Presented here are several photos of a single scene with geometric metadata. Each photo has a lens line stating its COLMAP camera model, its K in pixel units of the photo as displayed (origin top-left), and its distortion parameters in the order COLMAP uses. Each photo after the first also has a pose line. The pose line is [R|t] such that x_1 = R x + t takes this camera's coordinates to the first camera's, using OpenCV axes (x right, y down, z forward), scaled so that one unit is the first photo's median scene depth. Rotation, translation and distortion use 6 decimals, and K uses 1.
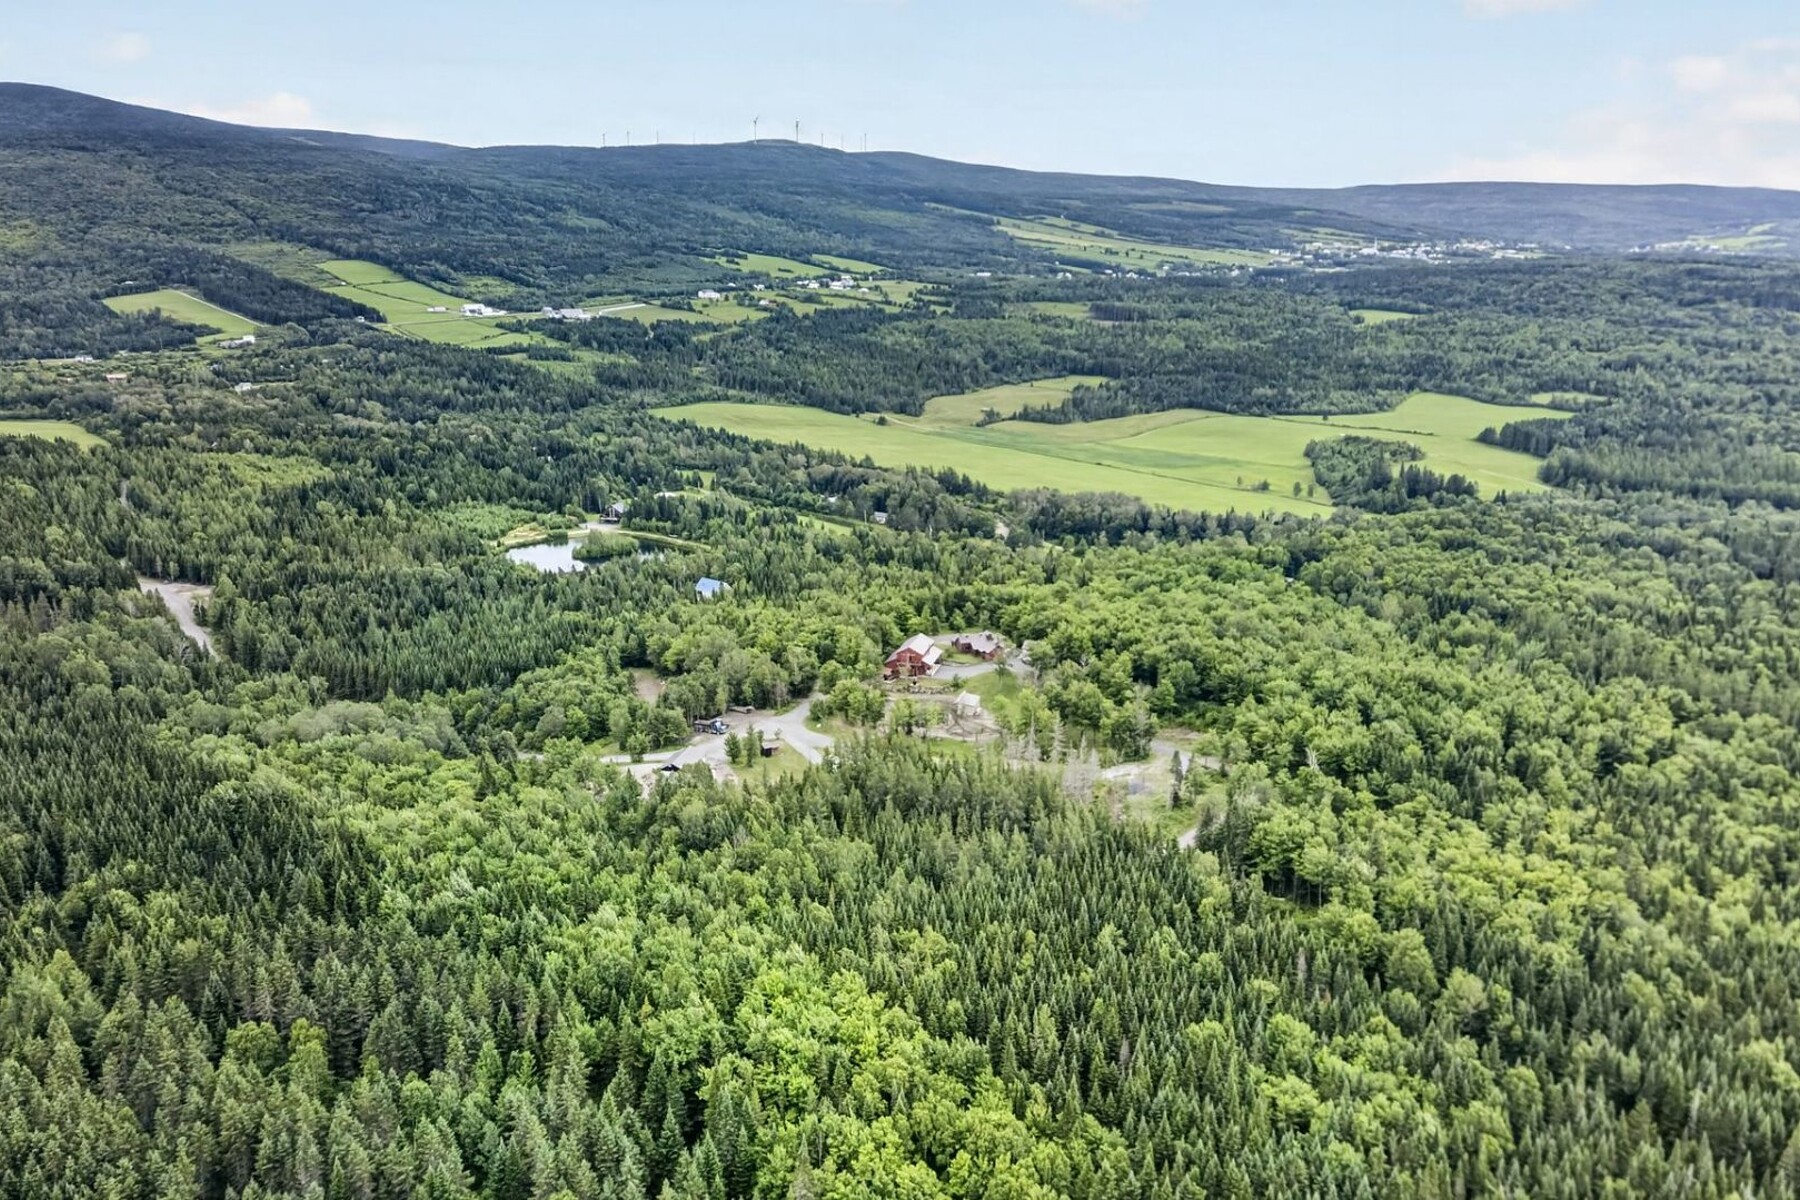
lens RADIAL K [[1496.0, 0, 902.6], [0, 1496.0, 591.4], [0, 0, 1]] dist [0.096667, -0.110871]
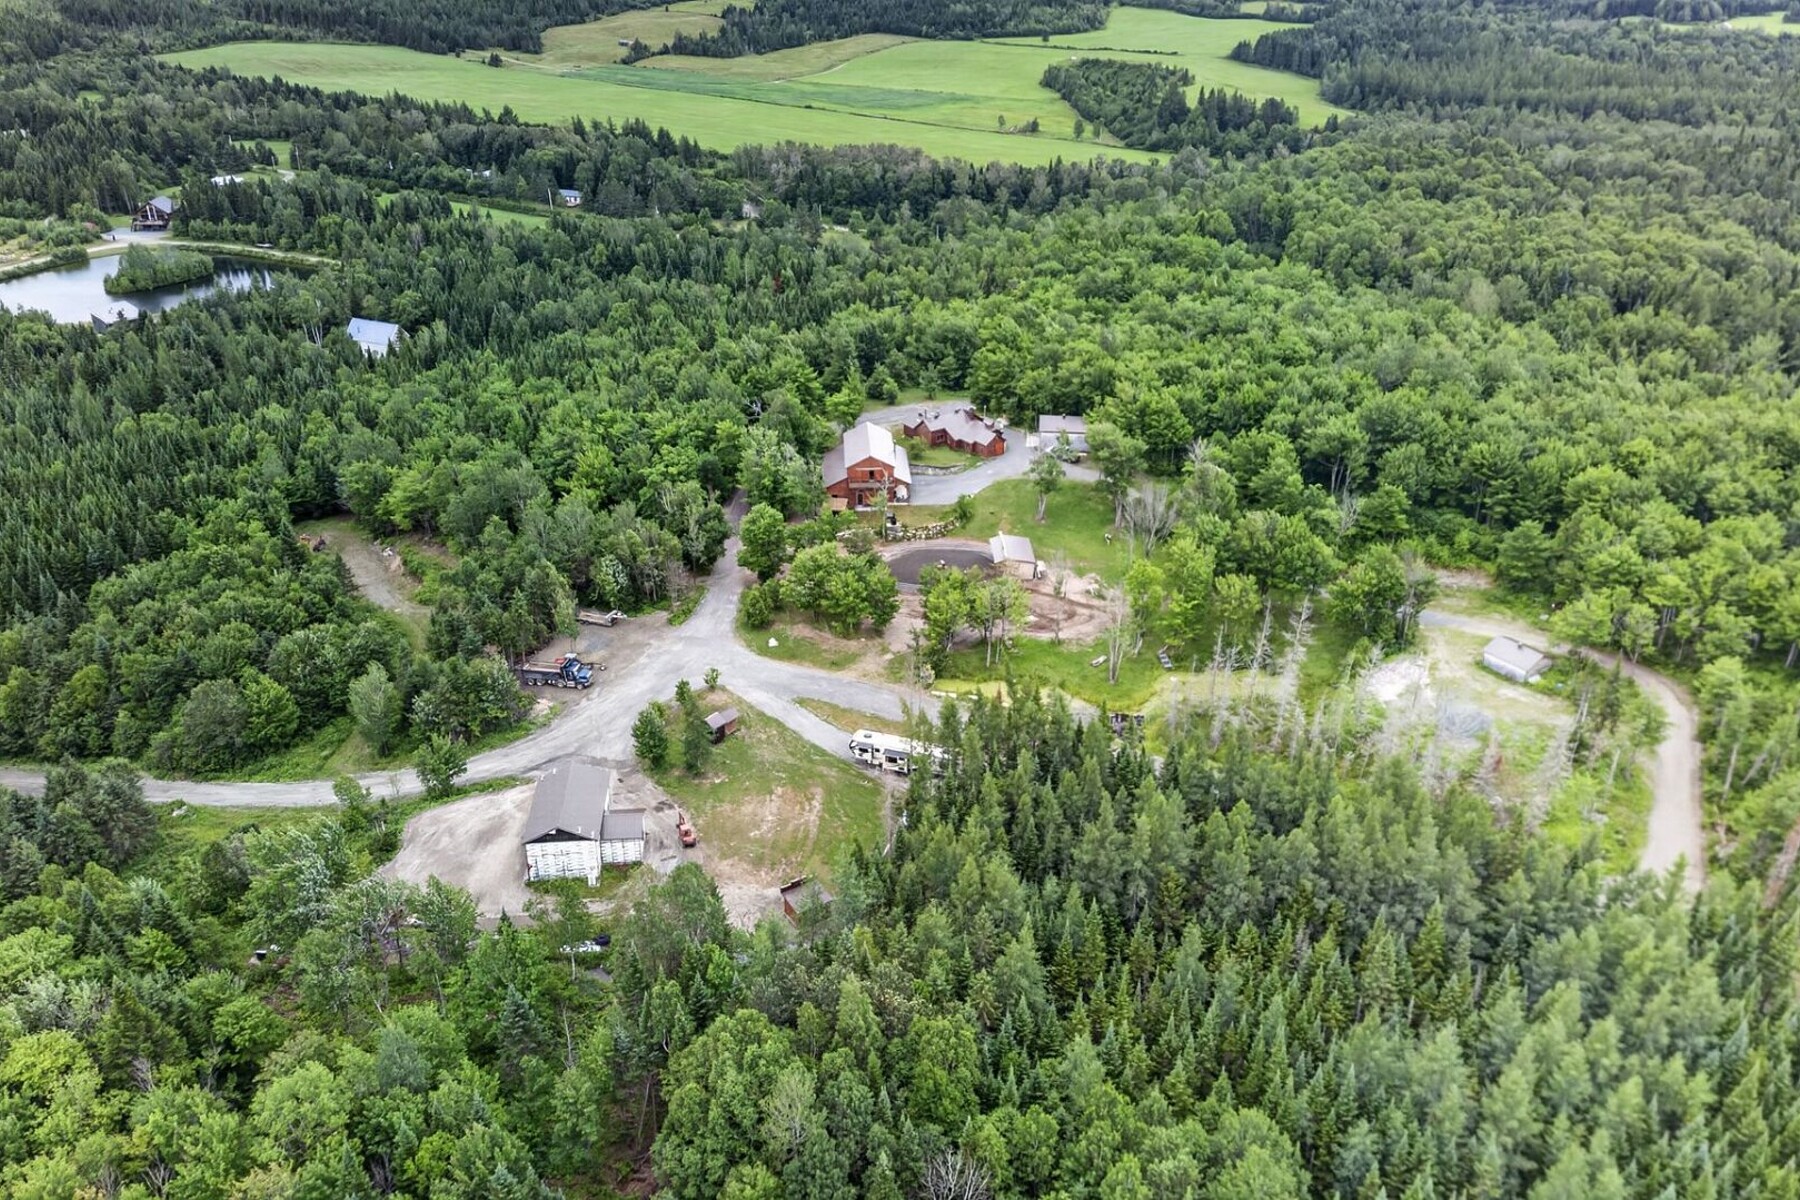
lens RADIAL K [[1496.0, 0, 902.6], [0, 1496.0, 591.4], [0, 0, 1]] dist [0.096667, -0.110871]
pose [[0.958110, -0.129241, 0.255583, -0.053279], [0.069984, 0.970990, 0.228652, -0.015942], [-0.277720, -0.201187, 0.939359, 0.187902]]
